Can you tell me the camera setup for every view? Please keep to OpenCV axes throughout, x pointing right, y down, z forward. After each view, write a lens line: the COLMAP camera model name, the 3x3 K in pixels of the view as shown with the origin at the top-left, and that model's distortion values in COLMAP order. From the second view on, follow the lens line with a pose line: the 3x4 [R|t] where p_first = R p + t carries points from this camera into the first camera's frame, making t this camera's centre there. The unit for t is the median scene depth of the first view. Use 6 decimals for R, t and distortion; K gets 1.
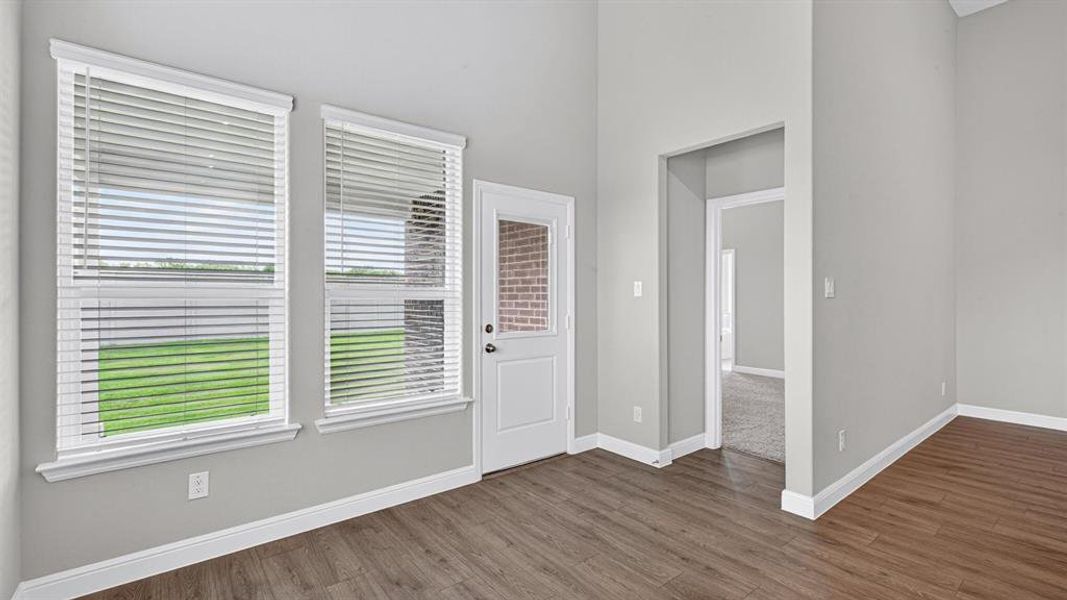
lens RADIAL K [[468.9, 0, 533.1], [0, 468.9, 294.9], [0, 0, 1]] dist [0.010342, -0.000306]
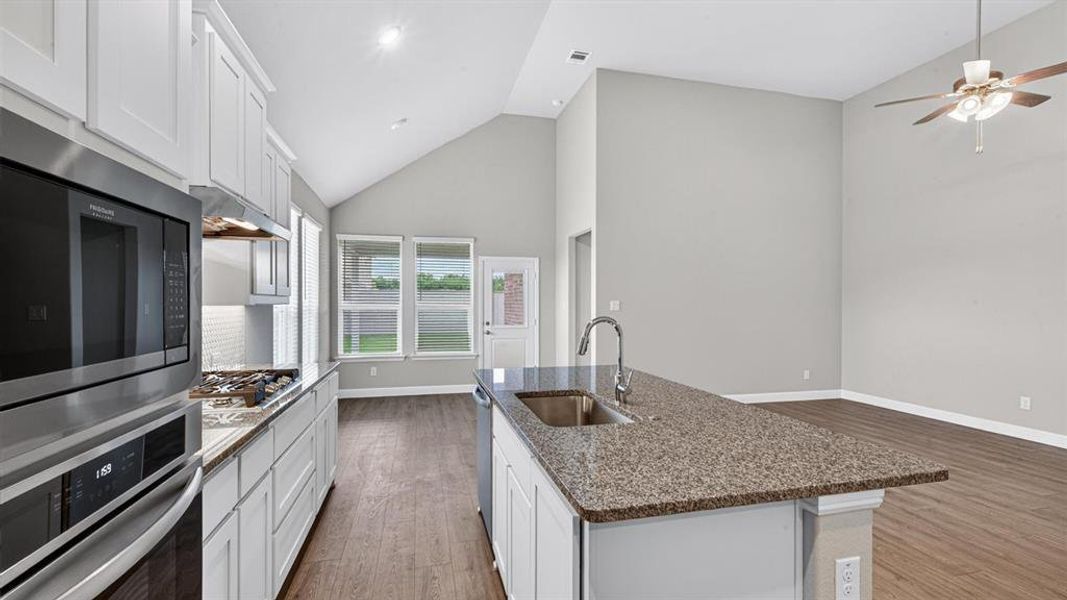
lens RADIAL K [[468.9, 0, 536.2], [0, 468.9, 307.9], [0, 0, 1]] dist [0.010342, -0.000306]
pose [[0.913137, 0.005006, -0.407622, 1.123067], [-0.000374, 0.999934, 0.011443, -0.028651], [0.407653, -0.010297, 0.913079, -1.008471]]
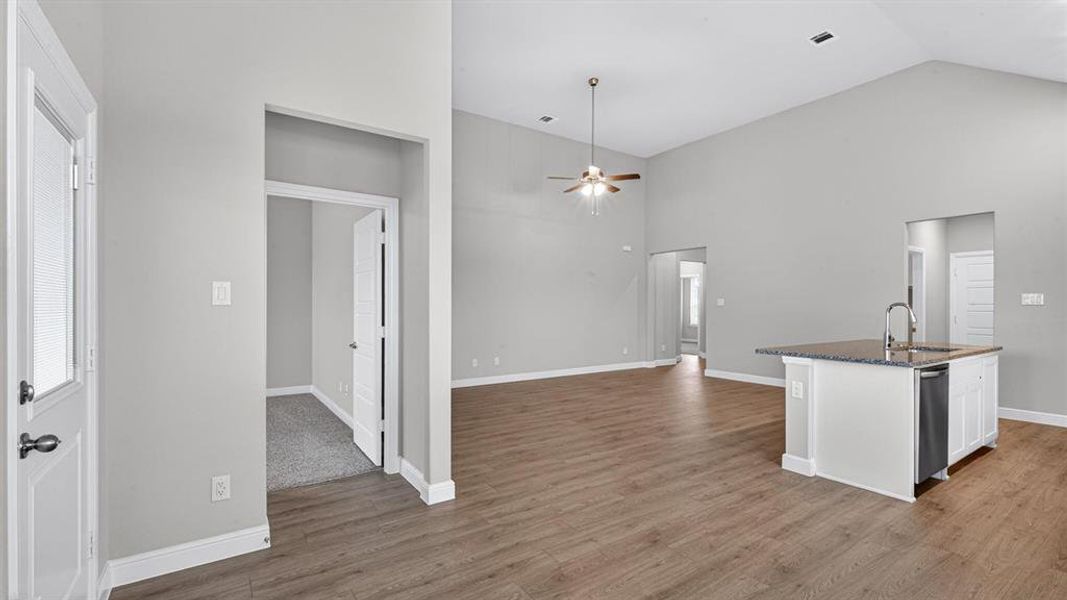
lens RADIAL K [[468.9, 0, 537.8], [0, 468.9, 308.2], [0, 0, 1]] dist [0.010342, -0.000306]
pose [[0.067484, -0.002594, 0.997717, -0.486529], [-0.001756, 0.999995, 0.002718, 0.006888], [-0.997719, -0.001936, 0.067479, 0.648027]]
